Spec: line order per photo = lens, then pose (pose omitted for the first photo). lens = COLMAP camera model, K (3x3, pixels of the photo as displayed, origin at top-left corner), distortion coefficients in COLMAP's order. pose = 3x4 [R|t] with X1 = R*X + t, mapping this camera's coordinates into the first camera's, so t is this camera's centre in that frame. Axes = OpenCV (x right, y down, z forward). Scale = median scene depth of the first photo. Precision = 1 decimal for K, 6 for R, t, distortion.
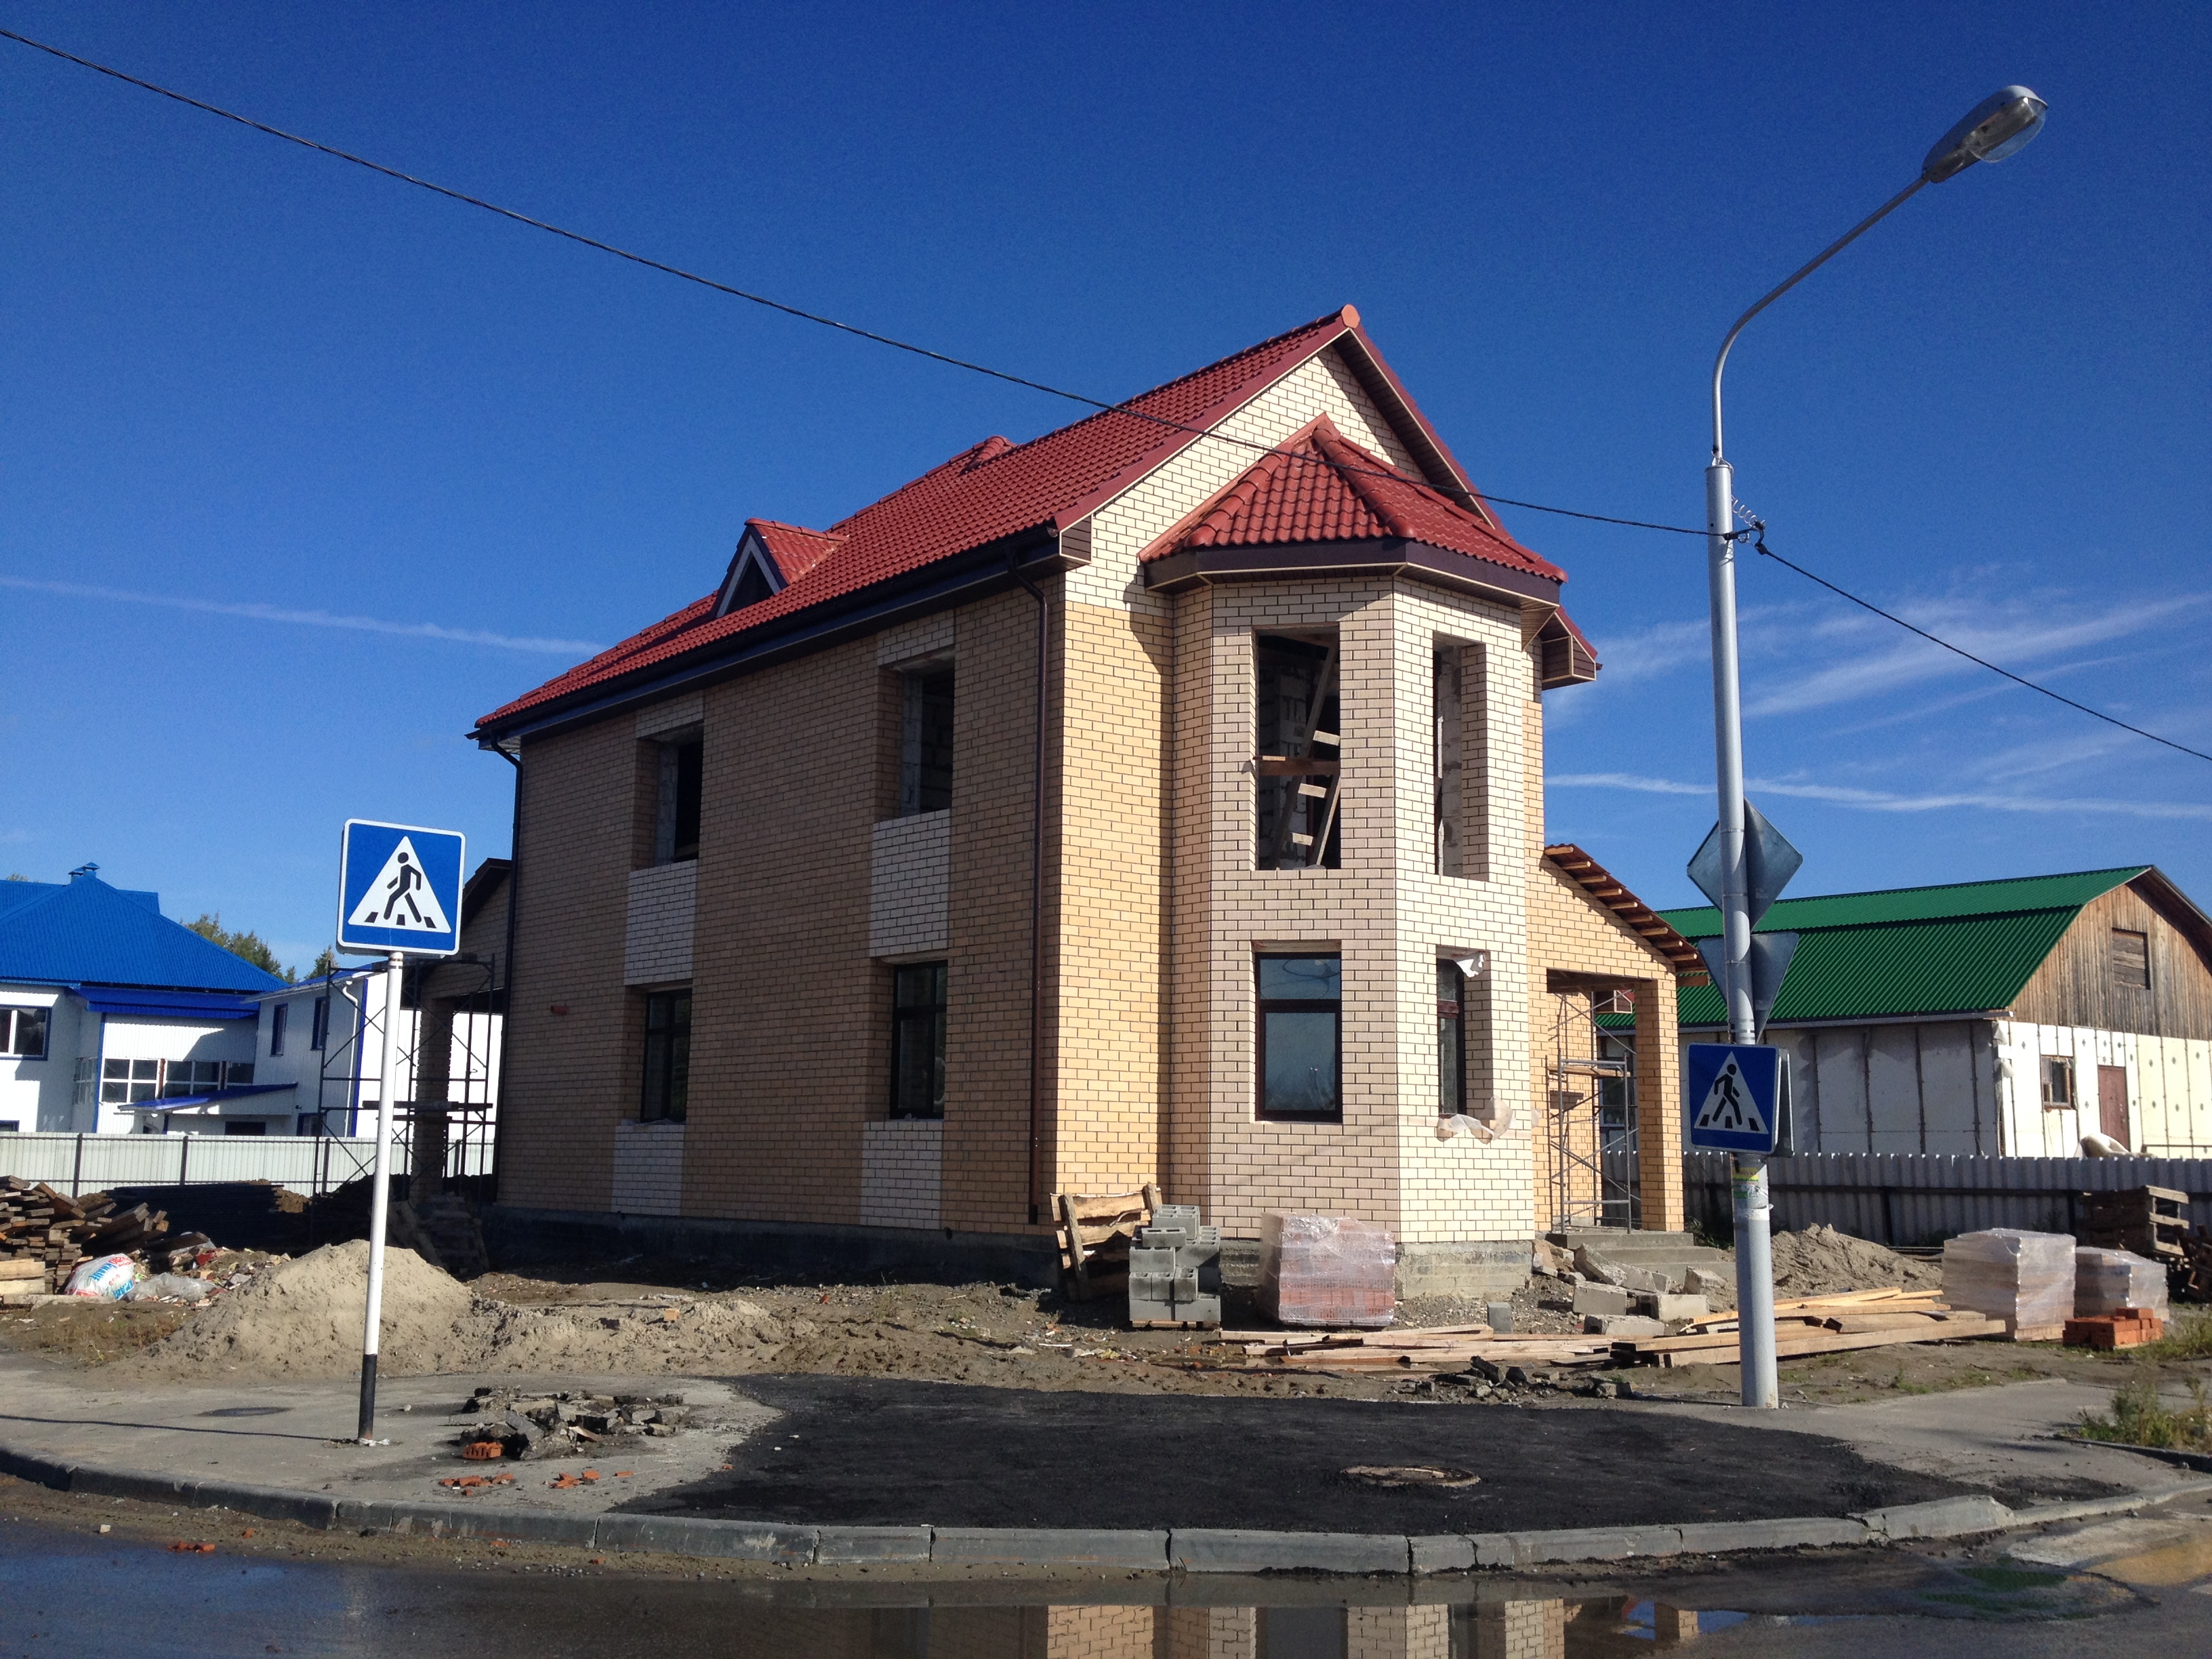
lens RADIAL K [[2020.8, 0, 1064.3], [0, 2020.8, 836.4], [0, 0, 1]] dist [0.191602, -0.416921]
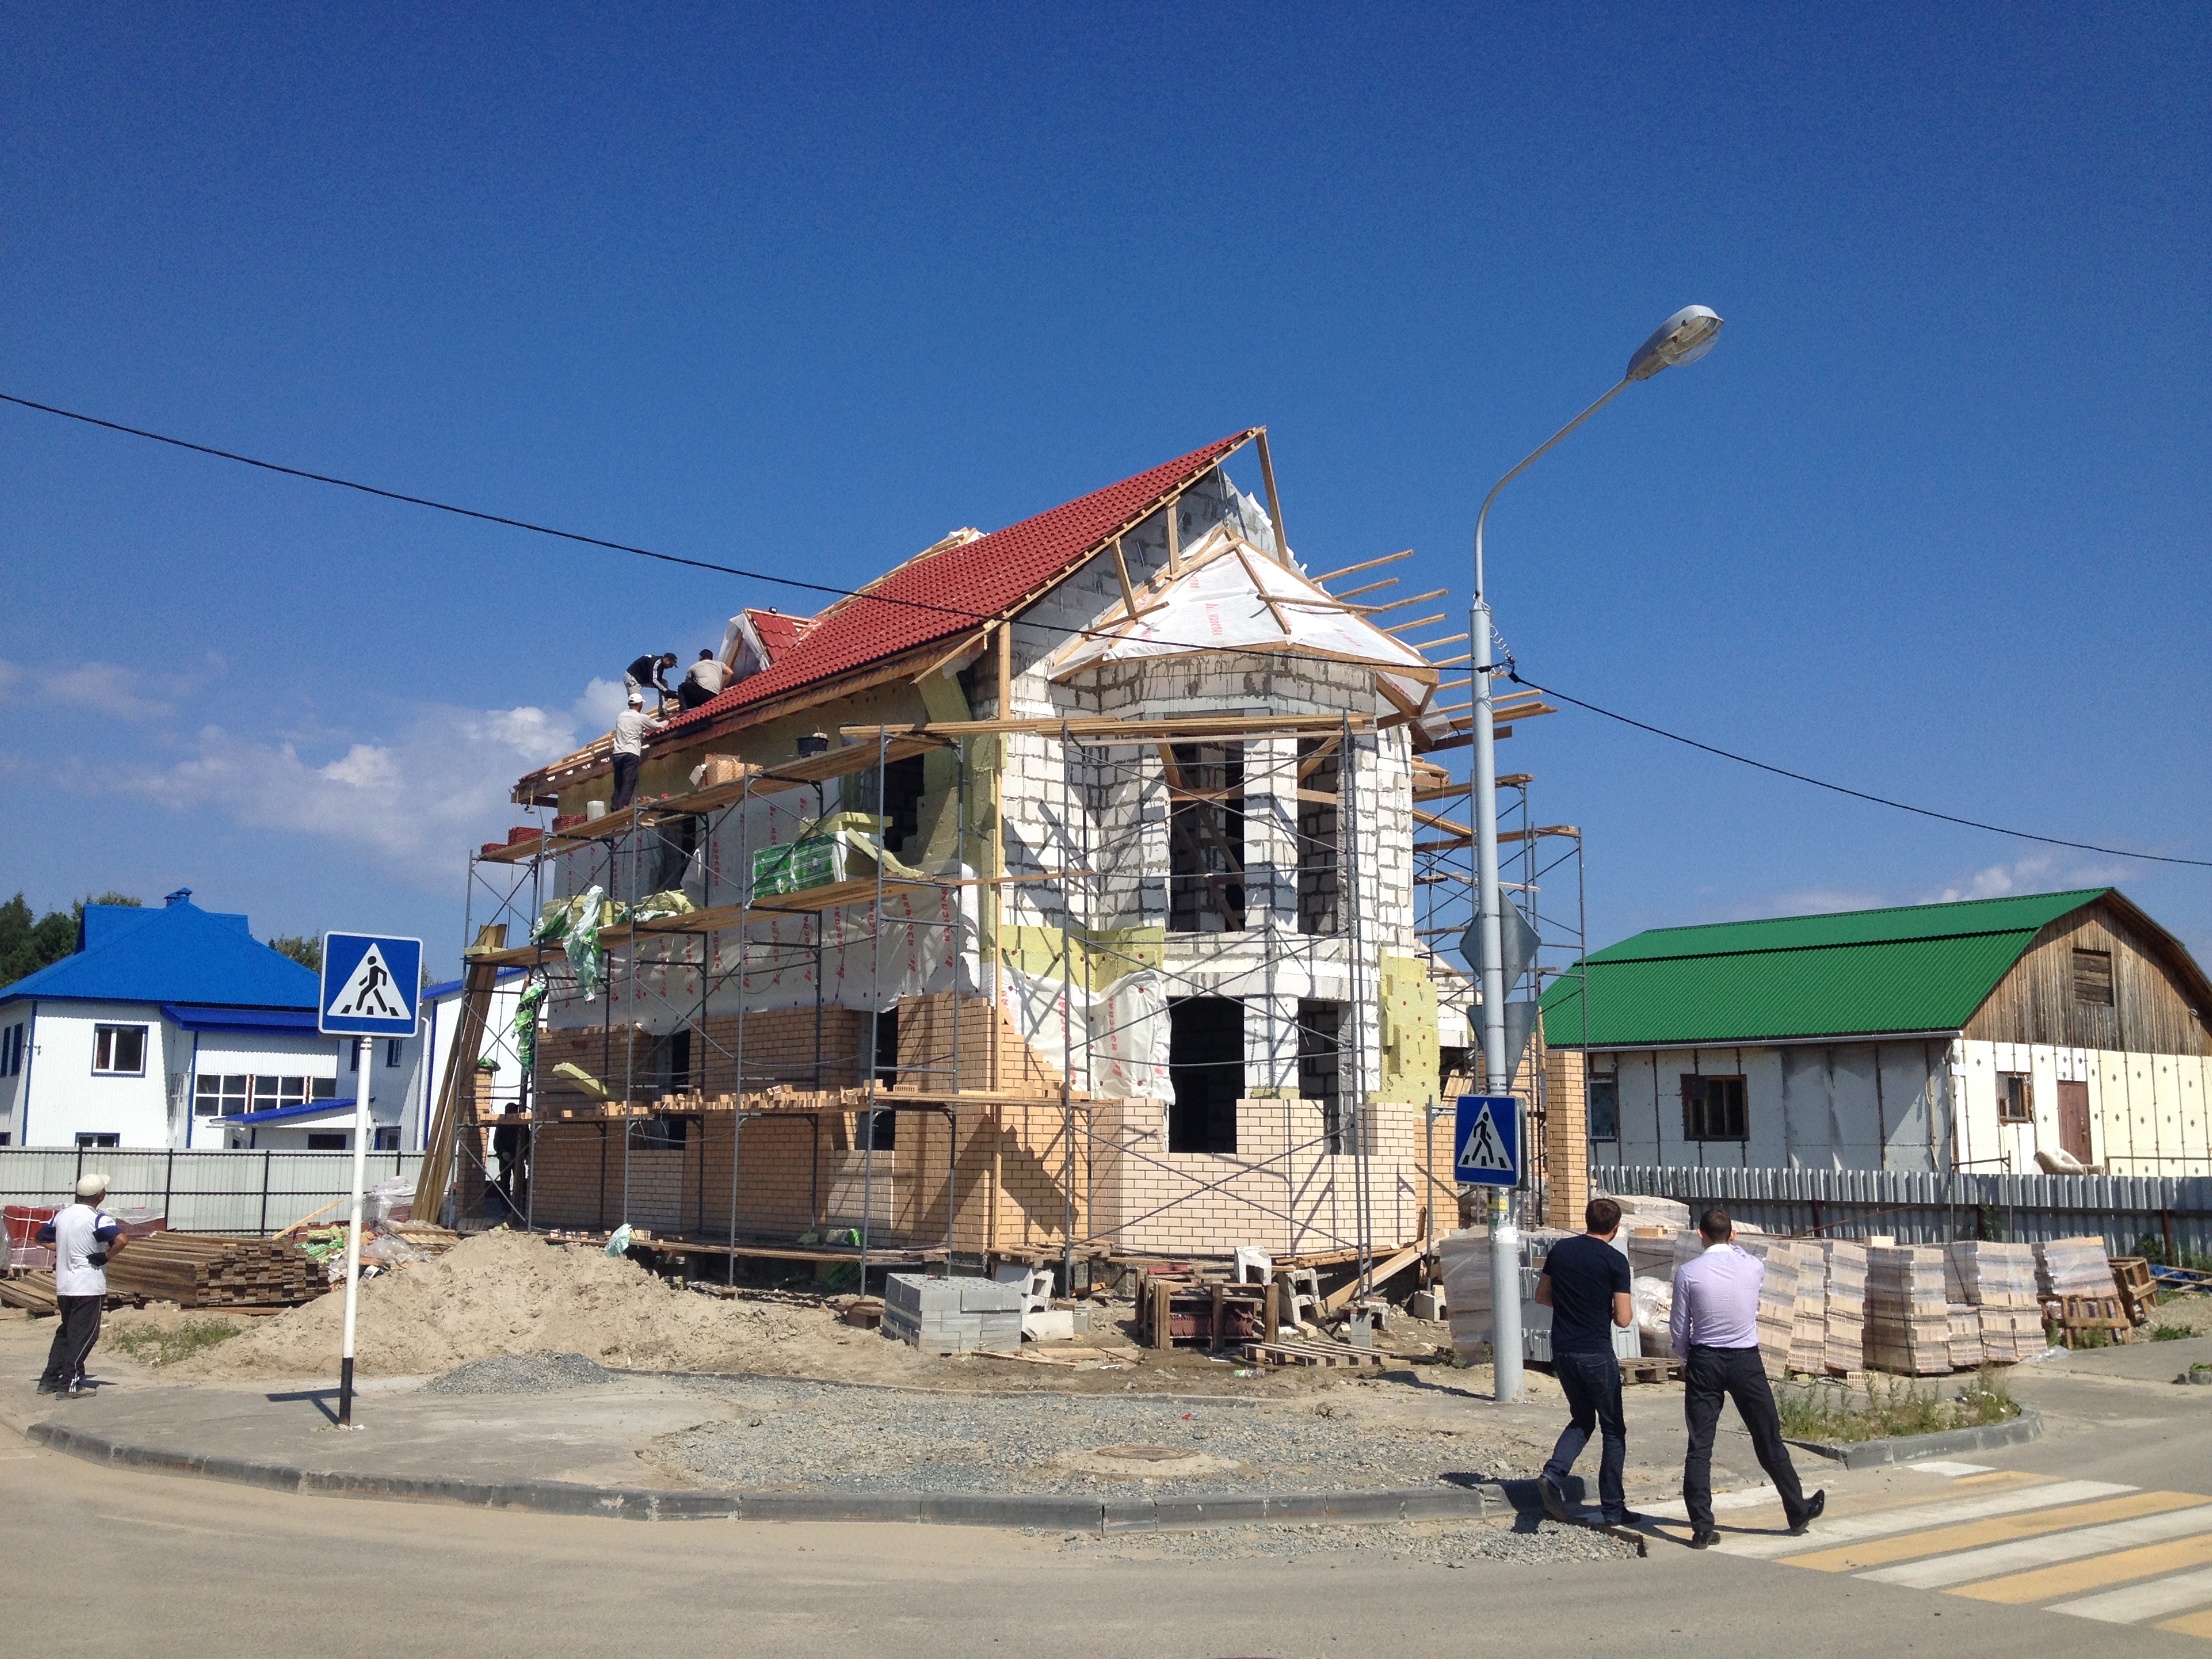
lens RADIAL K [[2020.8, 0, 1064.3], [0, 2020.8, 836.4], [0, 0, 1]] dist [0.191602, -0.416921]
pose [[0.999085, -0.009716, -0.041660, 0.075677], [0.009708, 0.999953, -0.000400, -0.030129], [0.041662, -0.000005, 0.999132, -0.115915]]
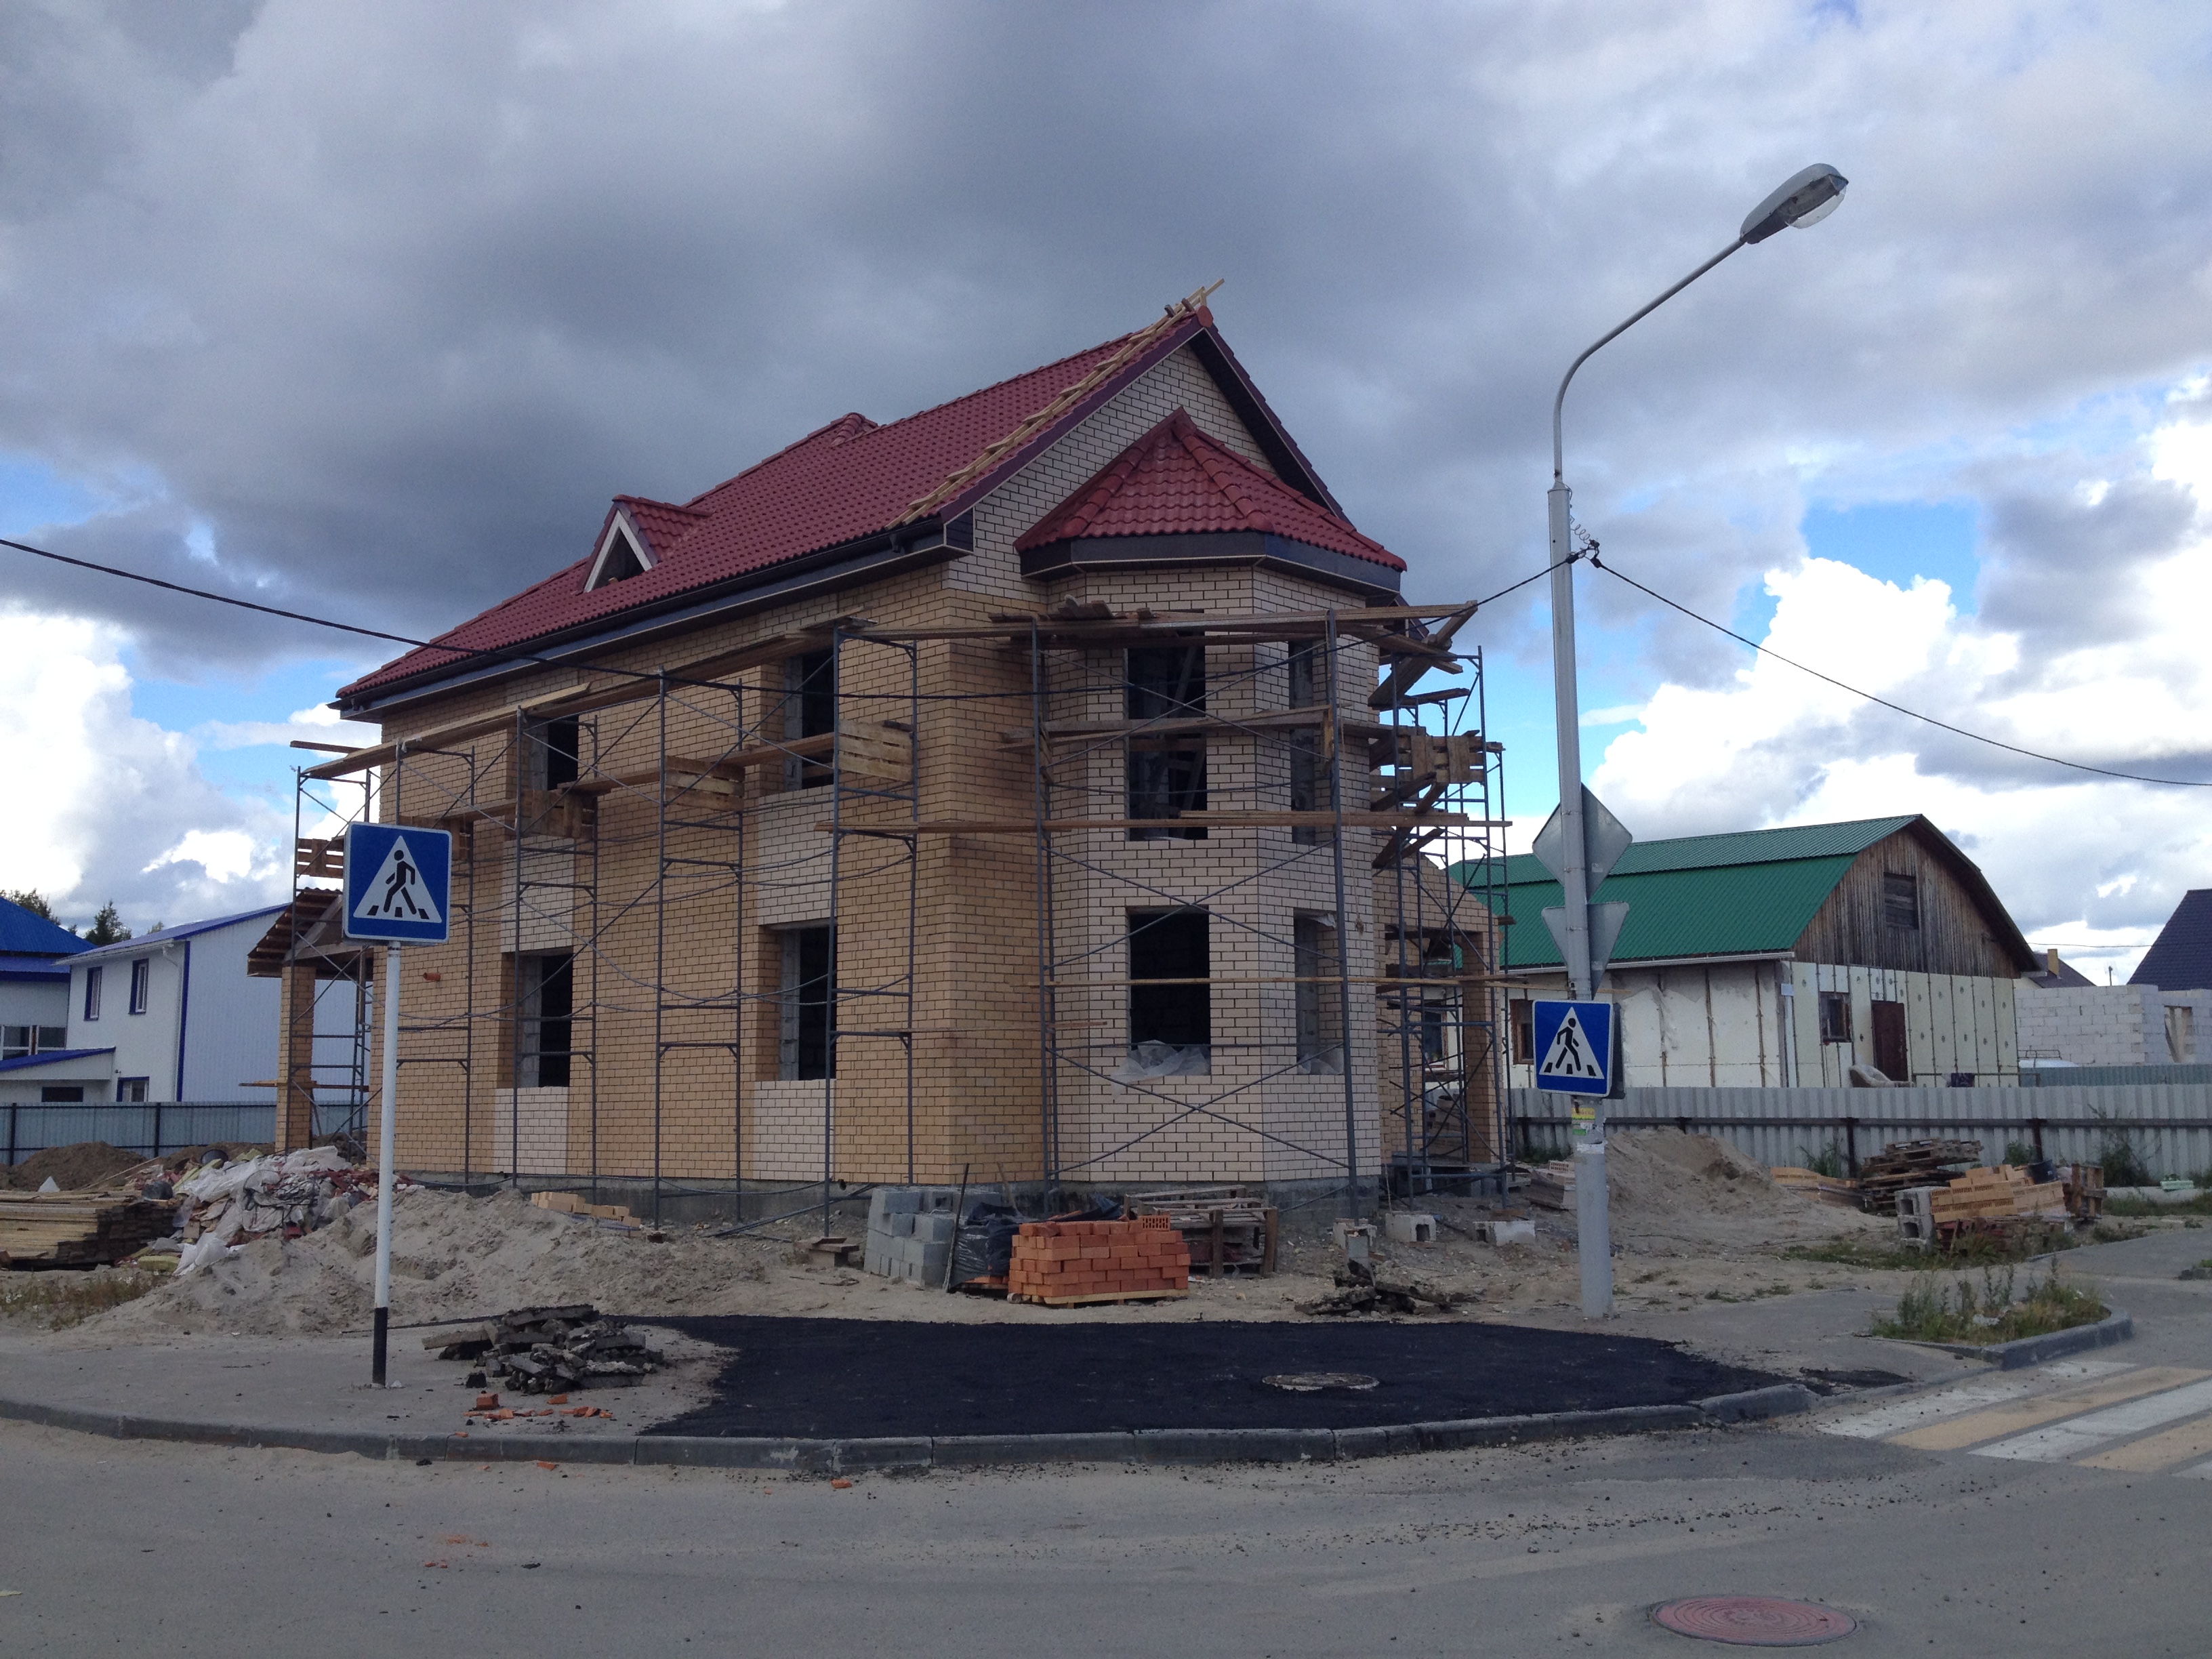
lens RADIAL K [[2032.6, 0, 1055.4], [0, 2032.6, 833.2], [0, 0, 1]] dist [0.188415, -0.460620]
pose [[0.995822, -0.009564, 0.090811, -0.036771], [0.007233, 0.999637, 0.025967, -0.013610], [-0.091026, -0.025202, 0.995530, -0.061764]]
